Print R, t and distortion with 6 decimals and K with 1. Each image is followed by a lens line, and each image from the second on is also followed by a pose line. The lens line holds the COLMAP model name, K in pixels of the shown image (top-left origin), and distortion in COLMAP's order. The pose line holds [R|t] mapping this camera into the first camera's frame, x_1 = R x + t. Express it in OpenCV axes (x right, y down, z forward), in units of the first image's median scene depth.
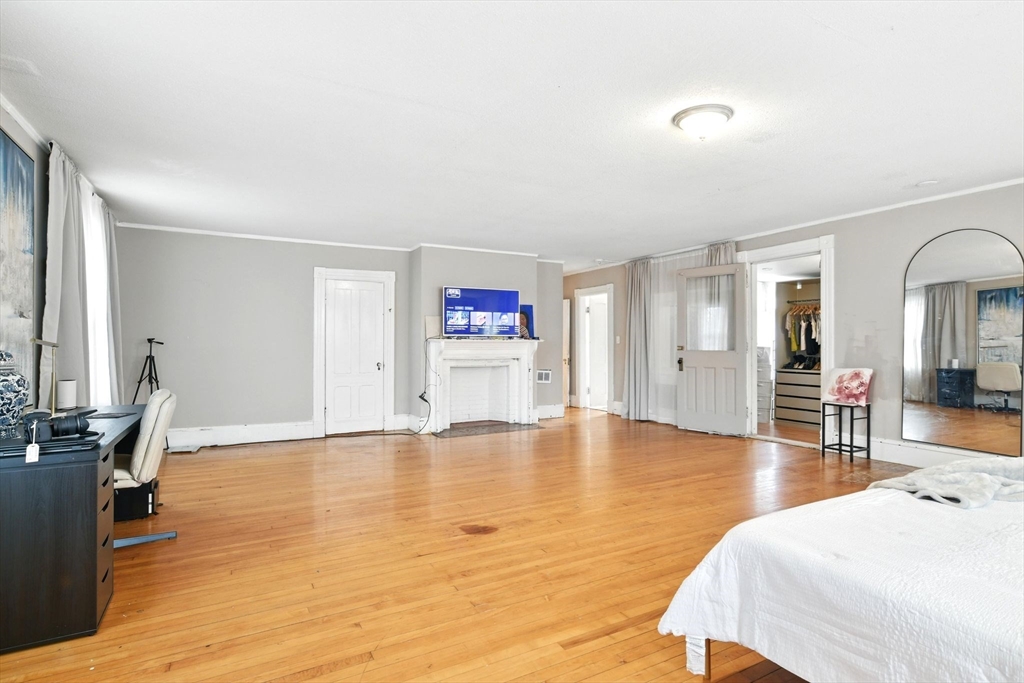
lens RADIAL K [[524.6, 0, 517.0], [0, 524.6, 344.0], [0, 0, 1]] dist [0.000285, -0.000150]
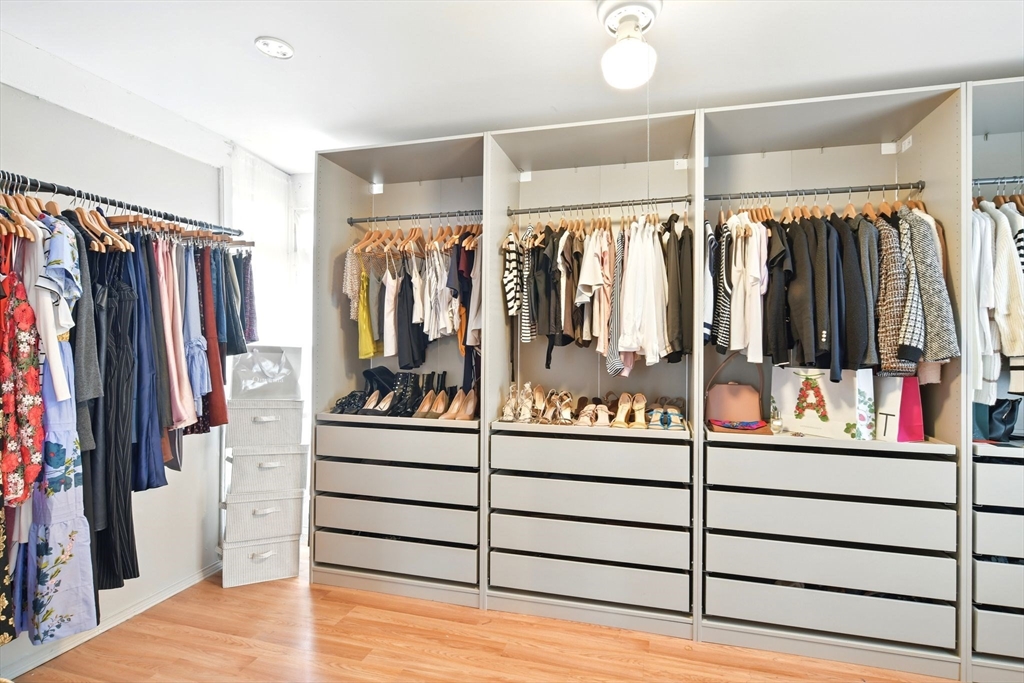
lens RADIAL K [[524.6, 0, 518.0], [0, 524.6, 341.7], [0, 0, 1]] dist [0.000285, -0.000150]
pose [[0.722989, 0.002942, 0.690854, 0.360710], [-0.003733, 0.999993, -0.000351, 0.001935], [-0.690850, -0.002325, 0.722994, 0.678476]]
